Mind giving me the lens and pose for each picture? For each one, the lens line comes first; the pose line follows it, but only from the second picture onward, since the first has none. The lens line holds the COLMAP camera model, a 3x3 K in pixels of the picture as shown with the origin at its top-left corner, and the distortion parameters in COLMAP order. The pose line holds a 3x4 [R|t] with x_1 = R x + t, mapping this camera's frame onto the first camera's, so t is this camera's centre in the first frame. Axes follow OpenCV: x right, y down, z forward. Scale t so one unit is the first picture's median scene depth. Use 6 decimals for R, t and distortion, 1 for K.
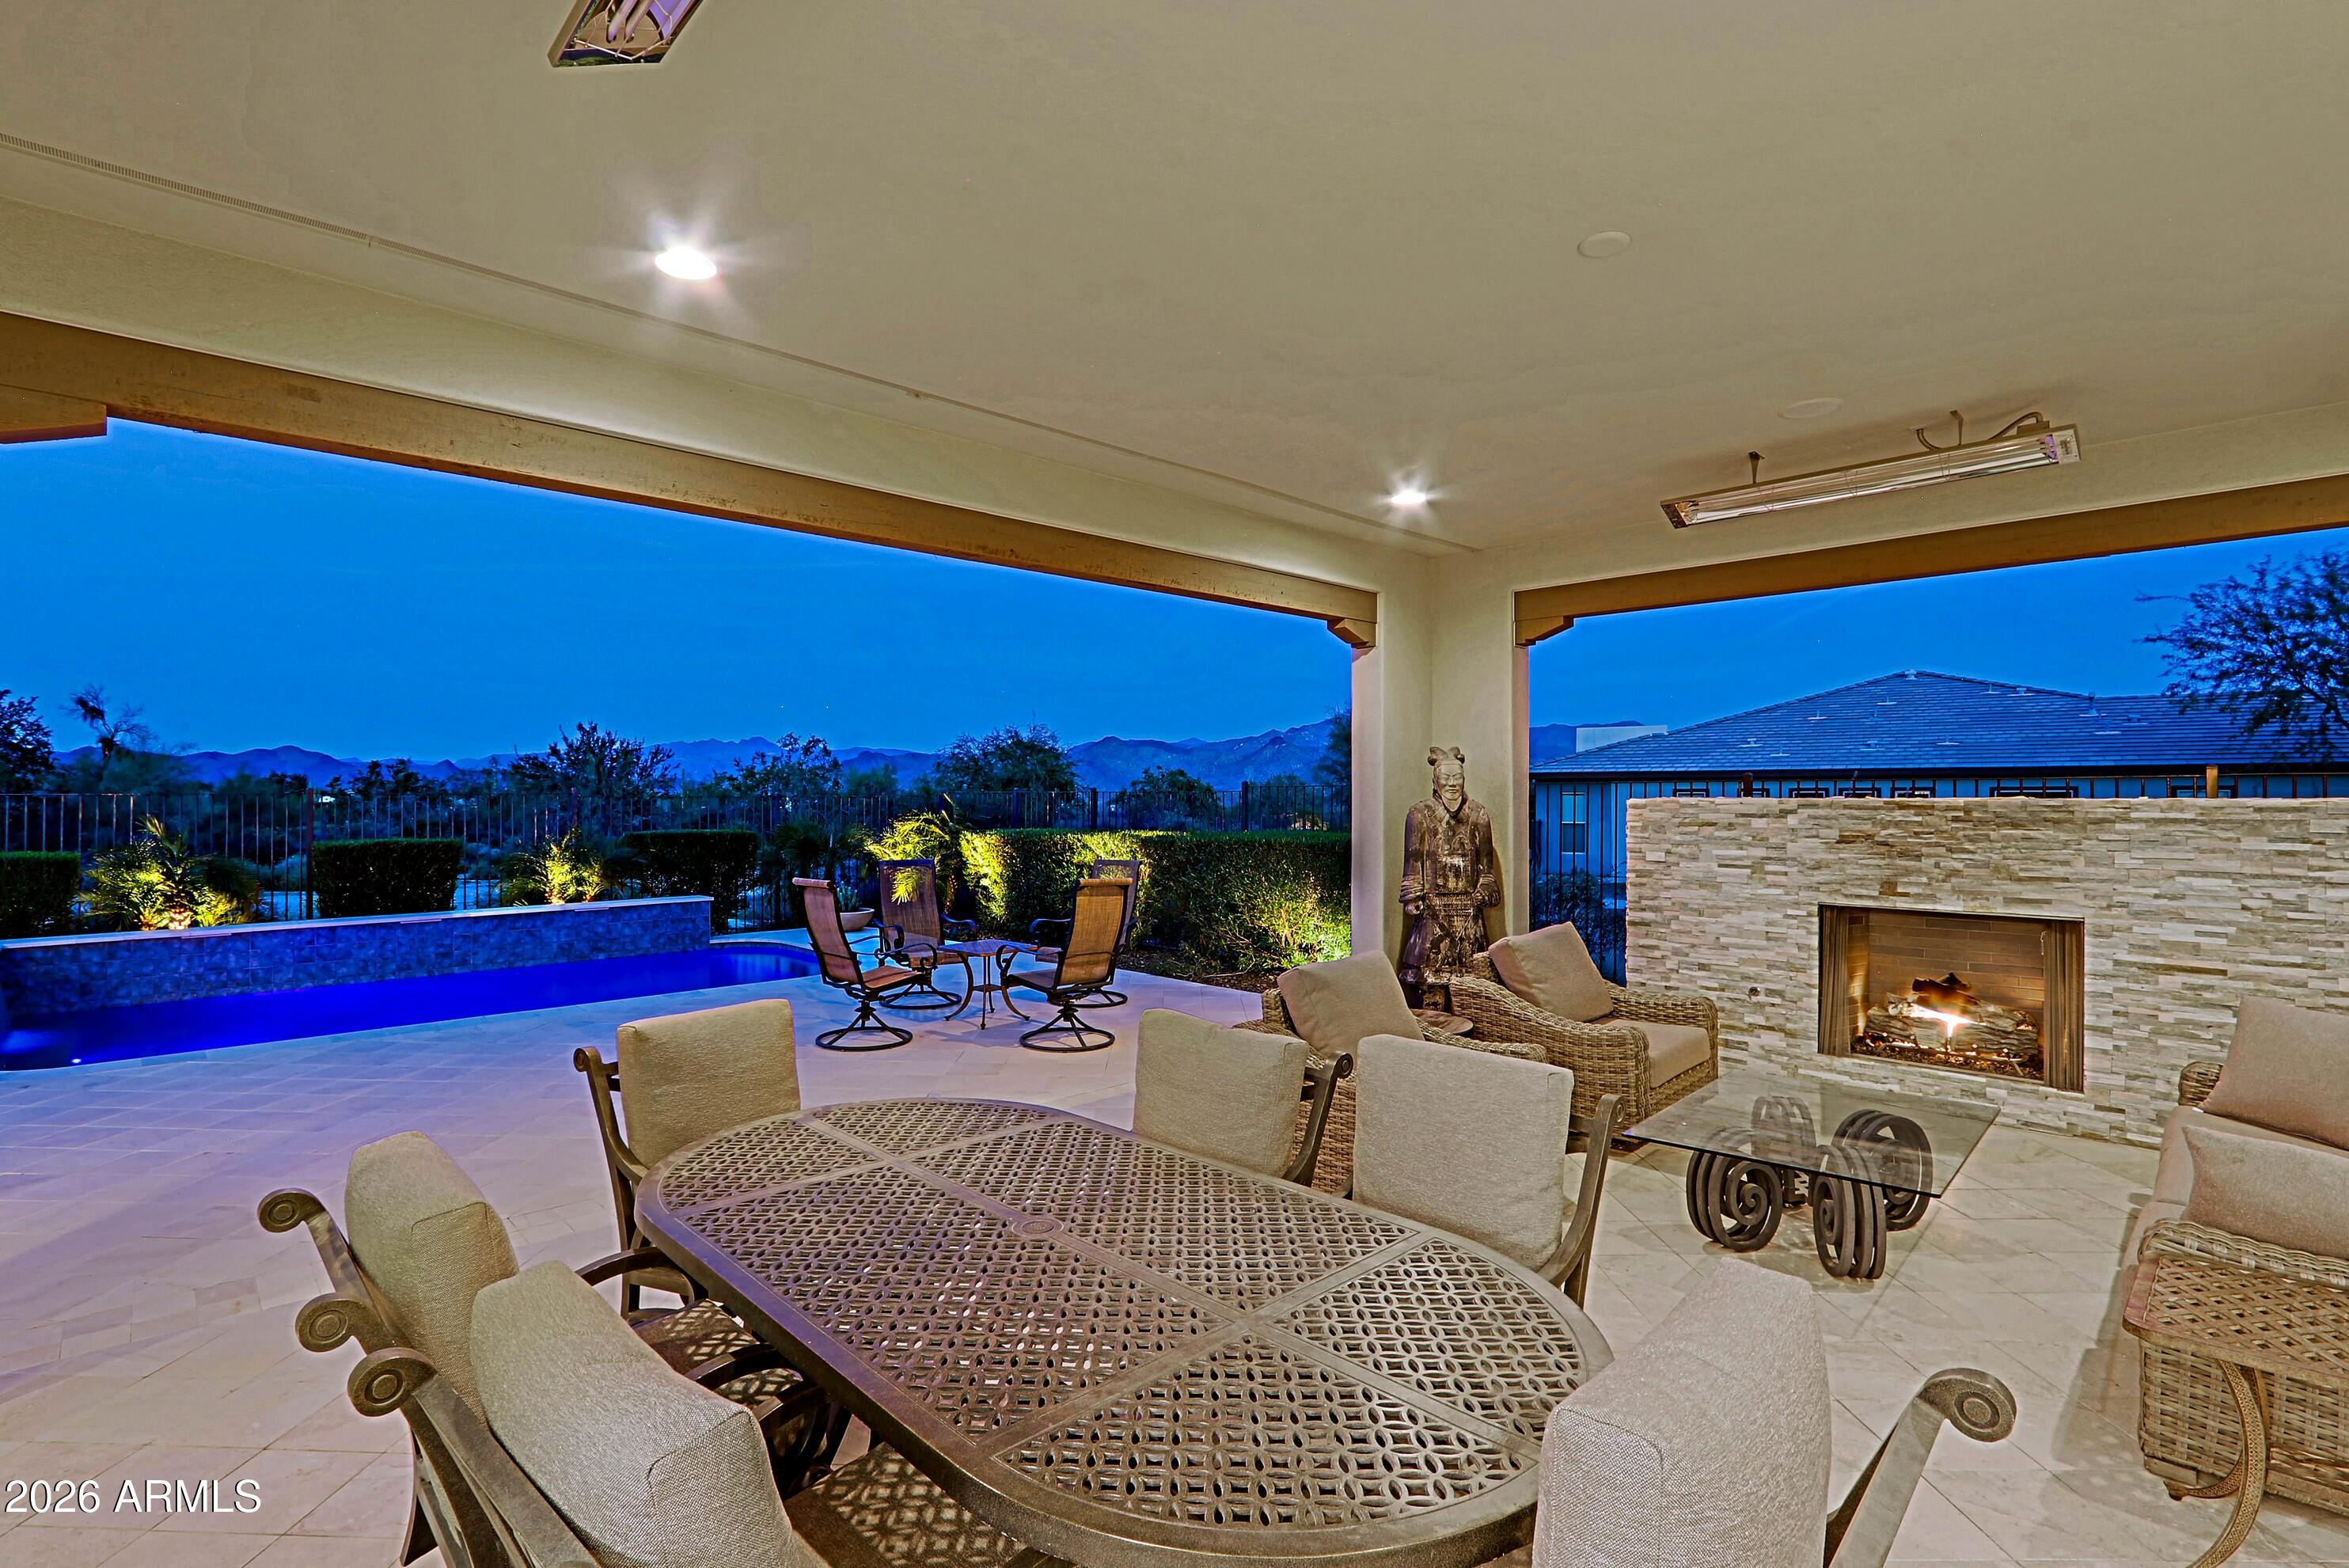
lens RADIAL K [[1121.4, 0, 1144.8], [0, 1121.4, 789.1], [0, 0, 1]] dist [-0.013220, 0.000527]
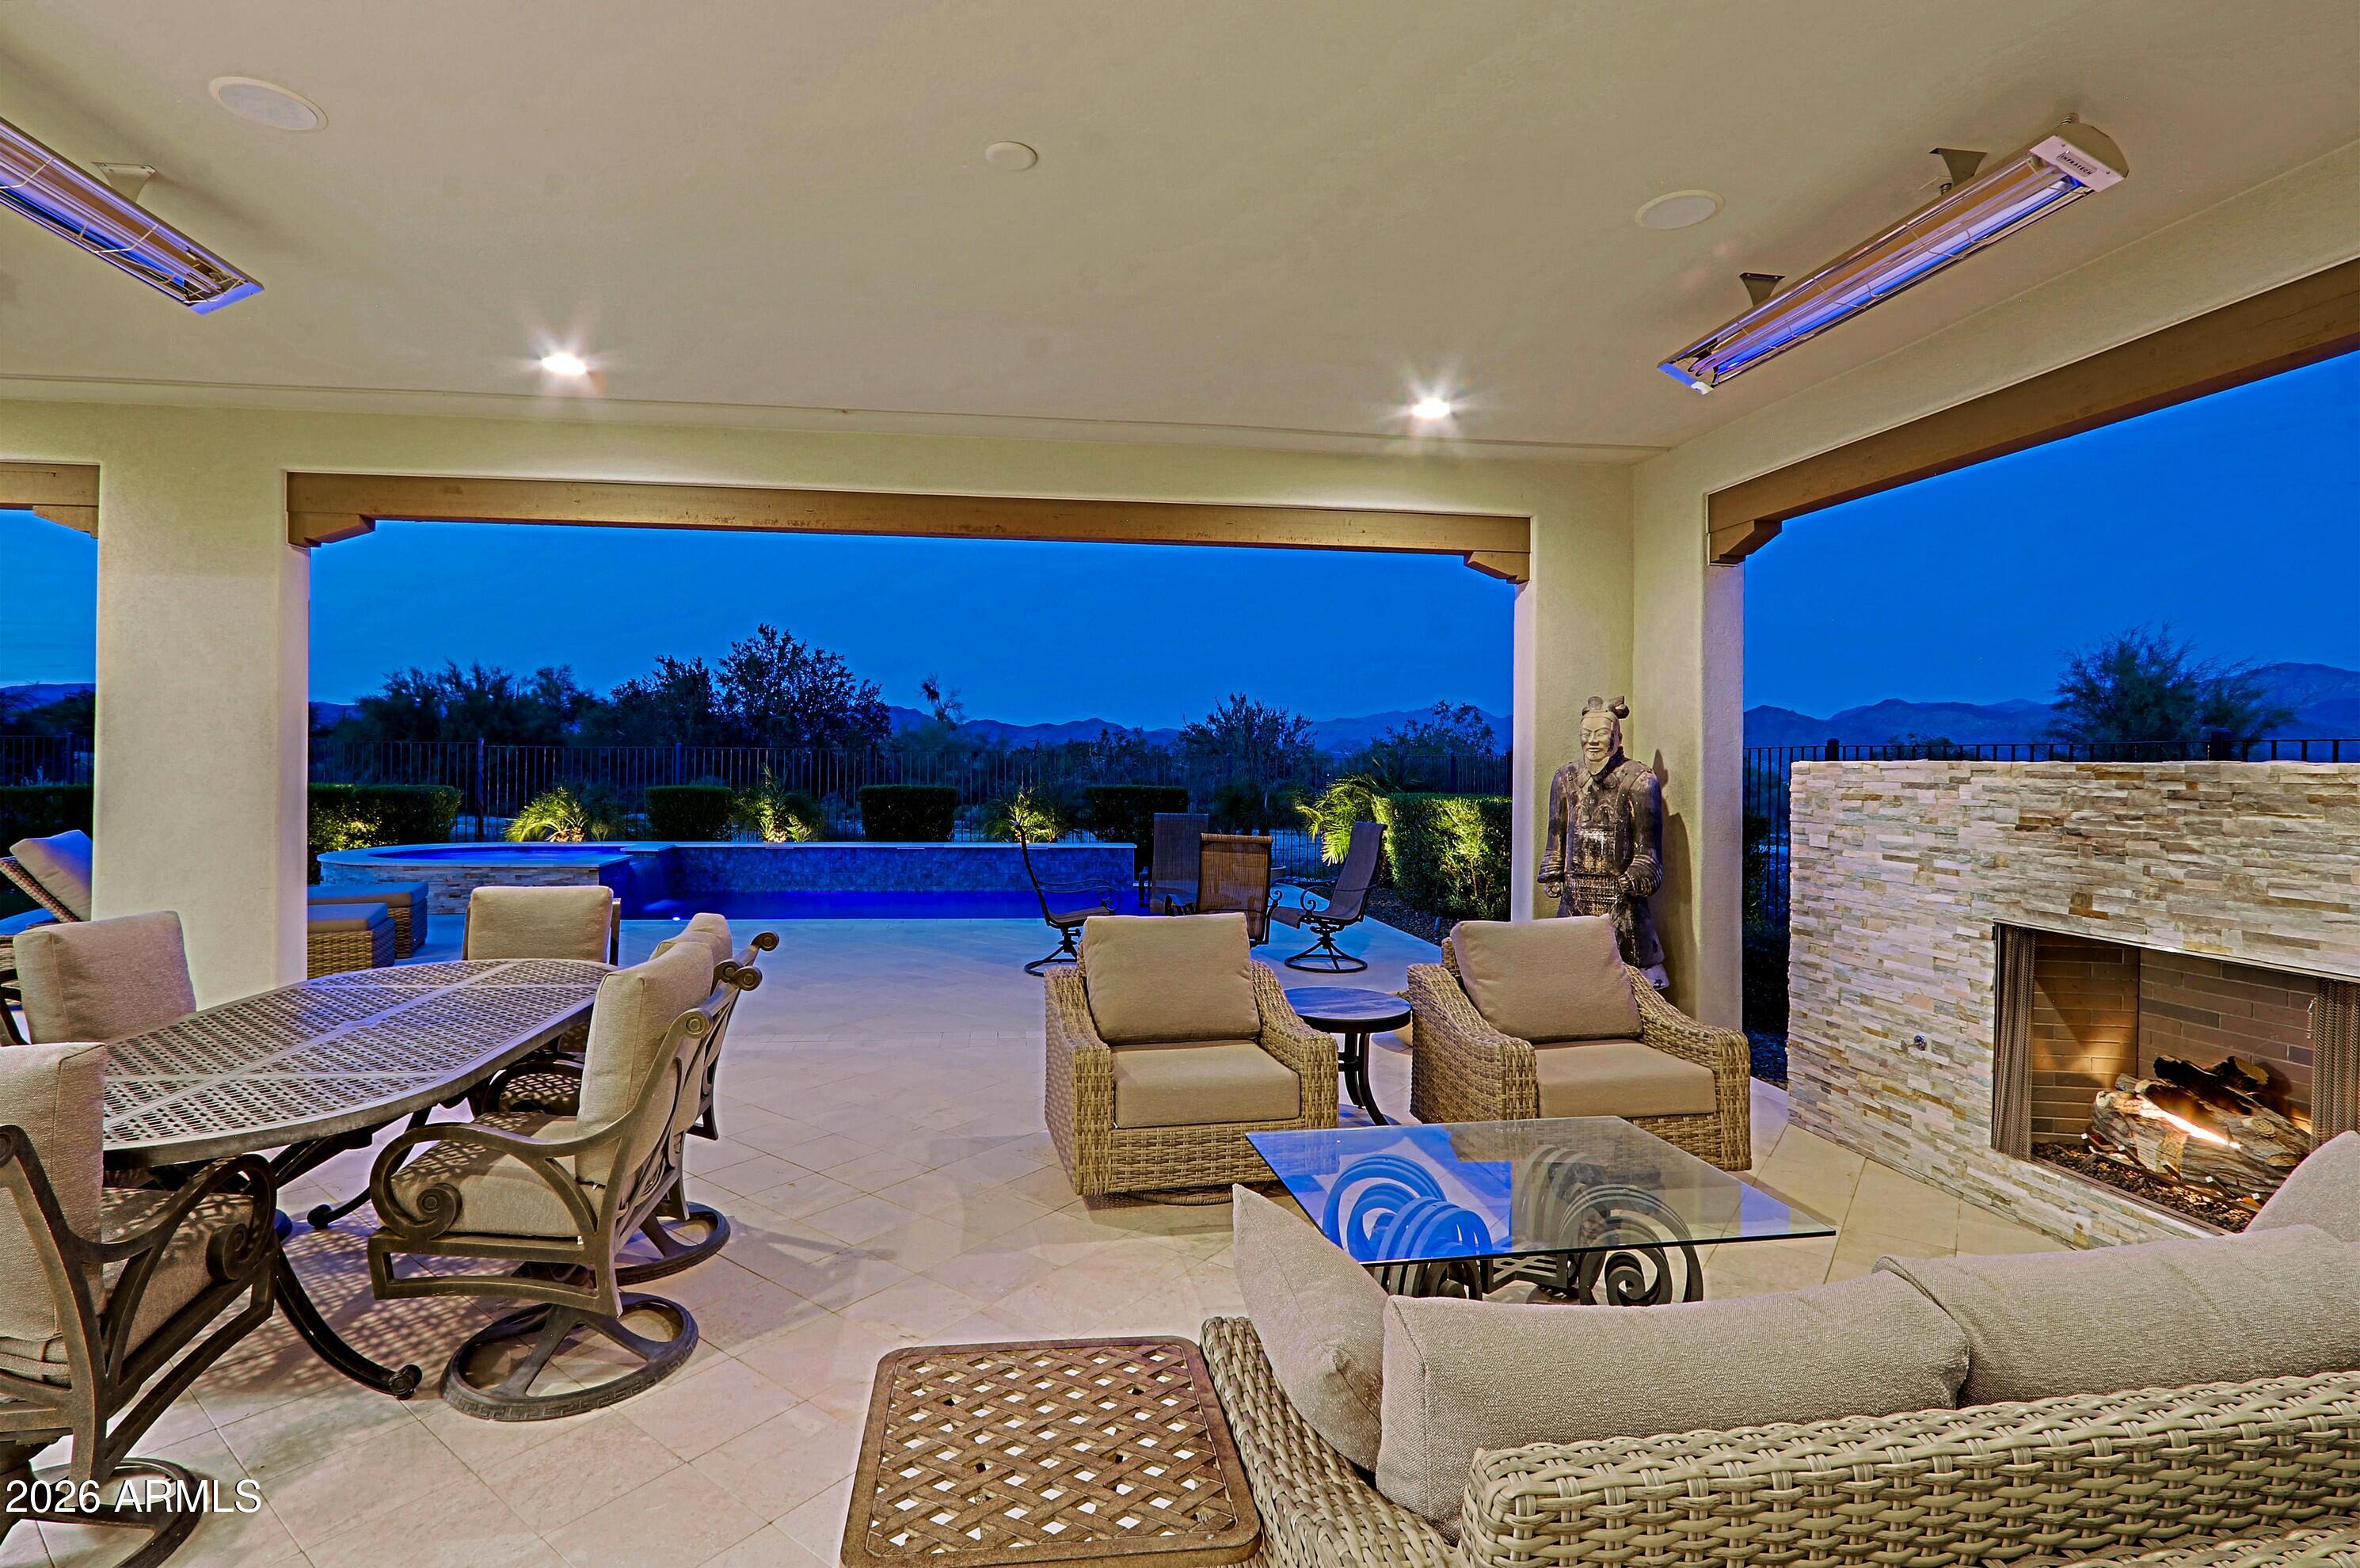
lens RADIAL K [[1126.3, 0, 1111.8], [0, 1126.3, 752.4], [0, 0, 1]] dist [-0.004649, -0.000018]
pose [[0.804242, 0.009112, -0.594232, 0.526433], [-0.011866, 0.999929, -0.000727, 0.008980], [0.594184, 0.007636, 0.804293, 0.143001]]
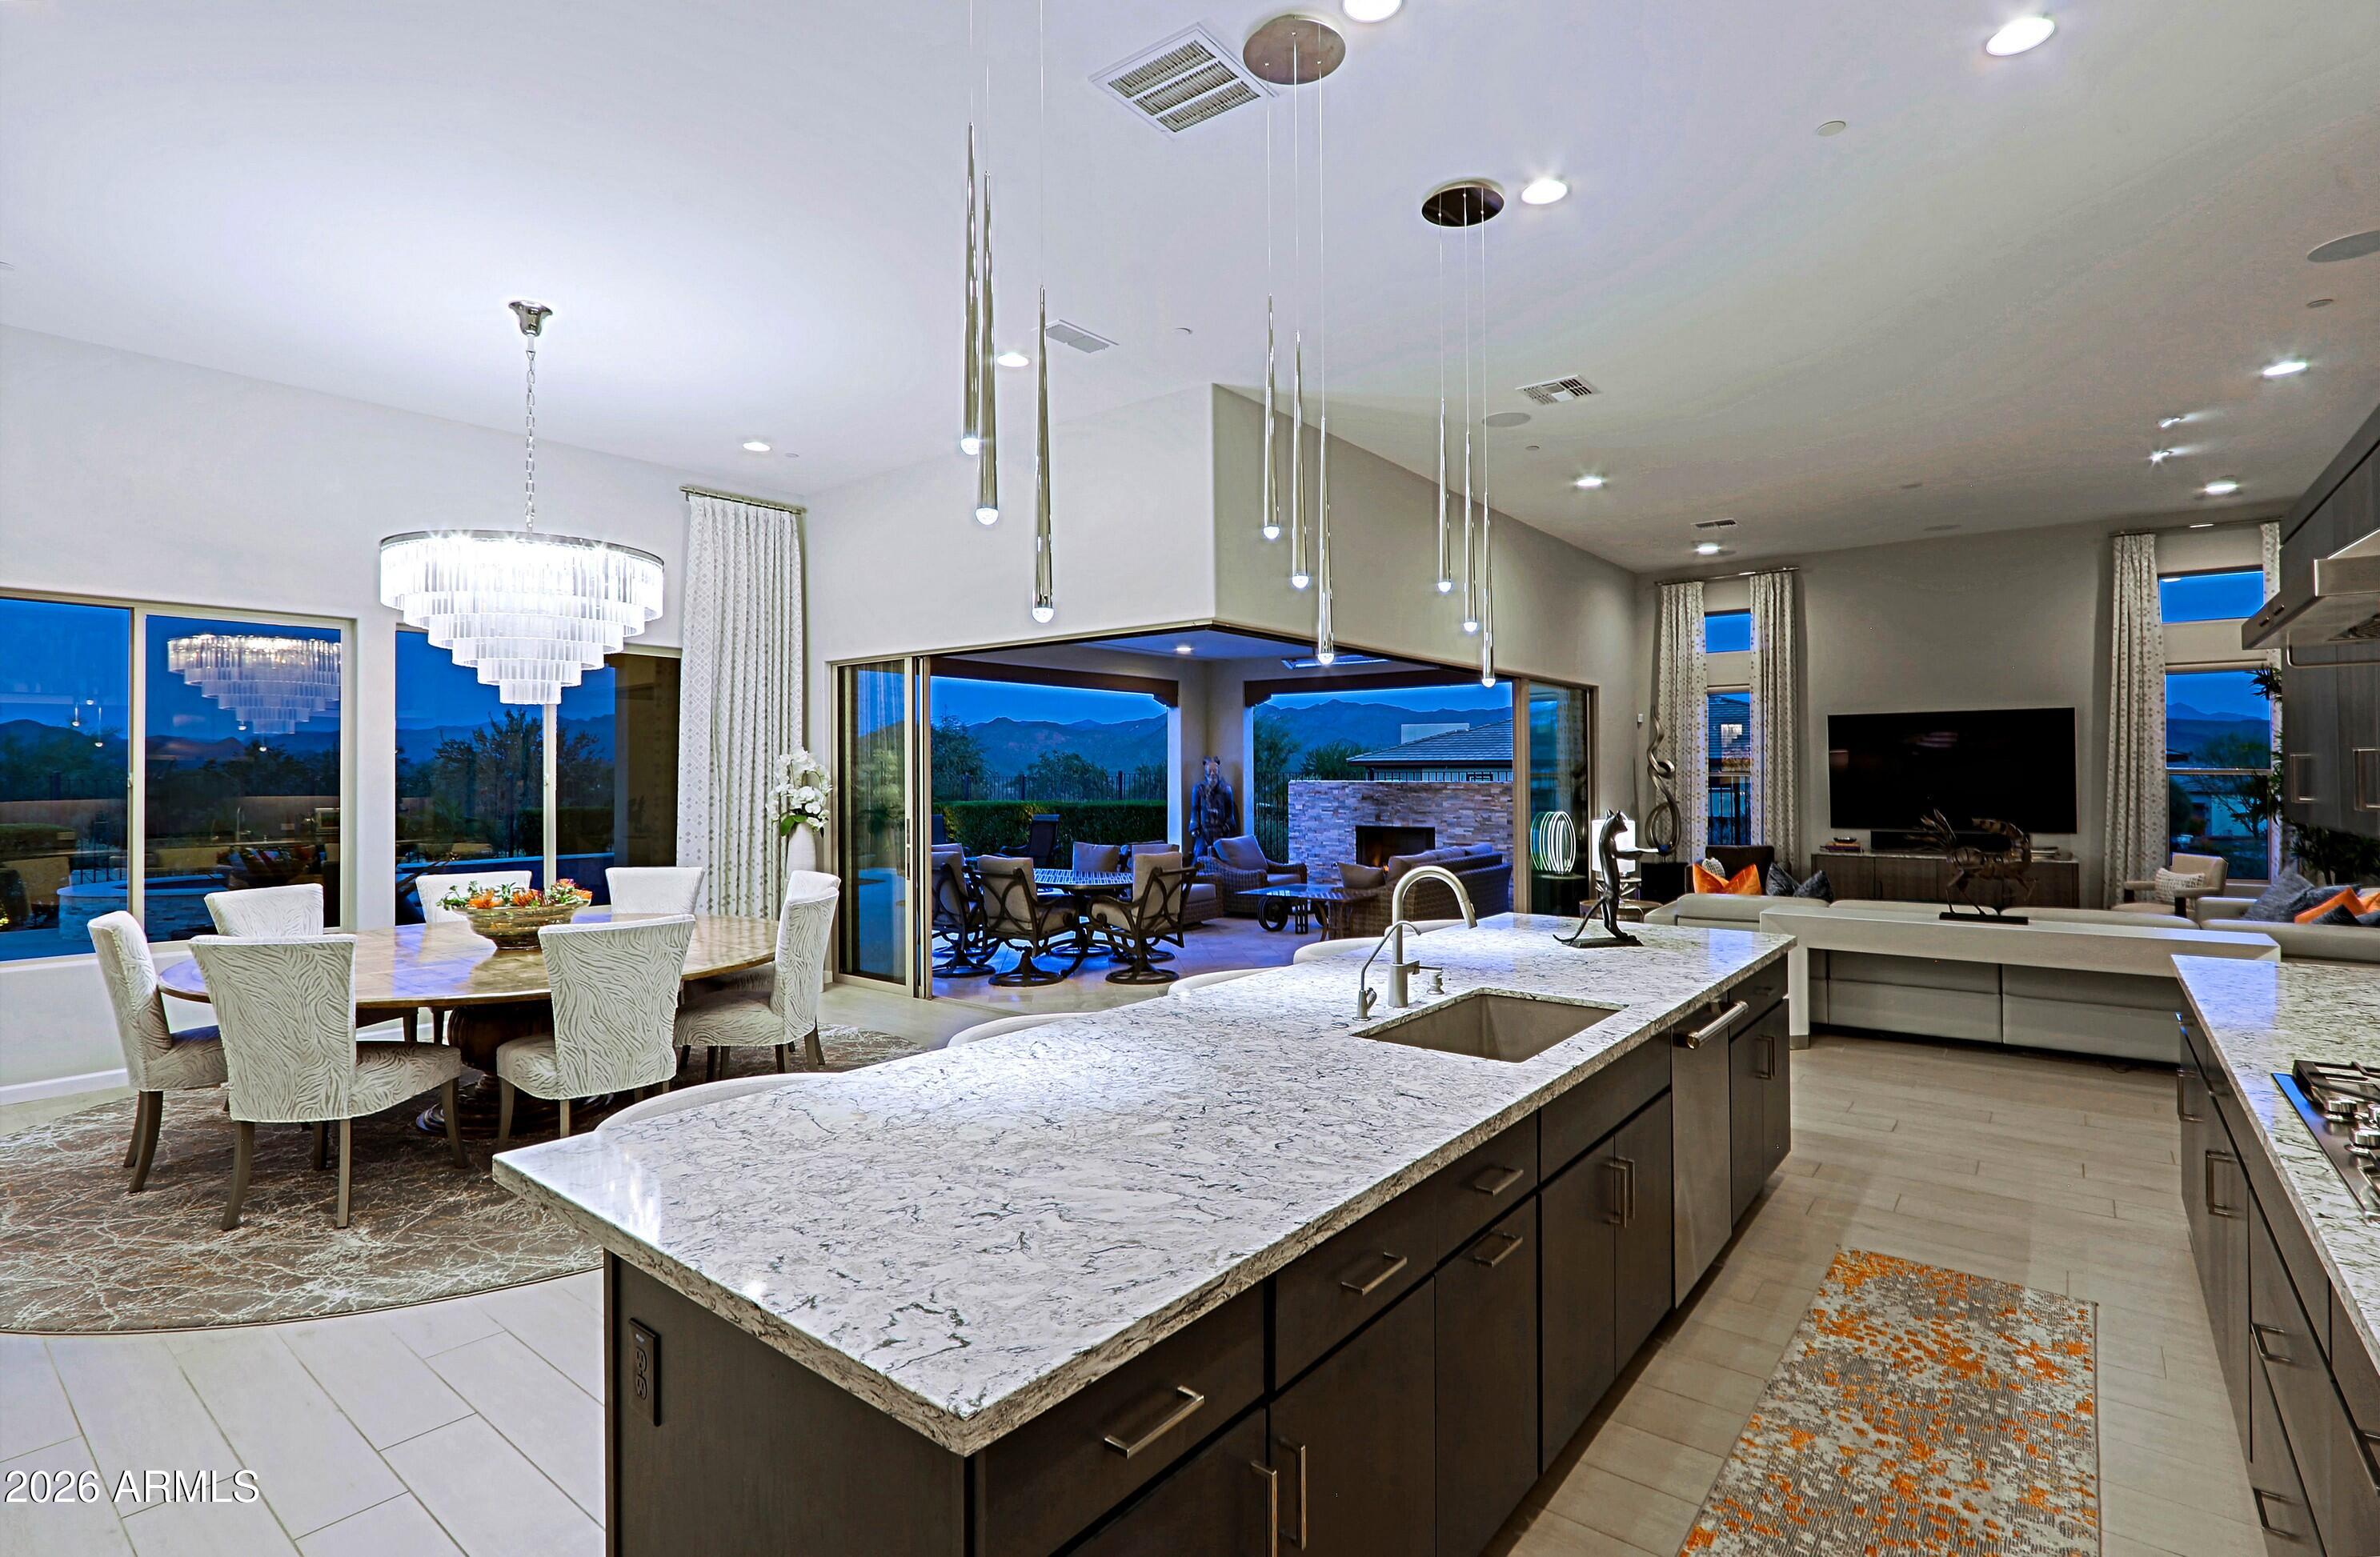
lens RADIAL K [[1146.6, 0, 1190.0], [0, 1146.6, 778.5], [0, 0, 1]] dist [-0.003608, -0.000602]
pose [[0.991280, 0.001000, 0.131766, -0.056773], [-0.001704, 0.999985, 0.005228, -0.007721], [-0.131759, -0.005407, 0.991267, -1.233313]]
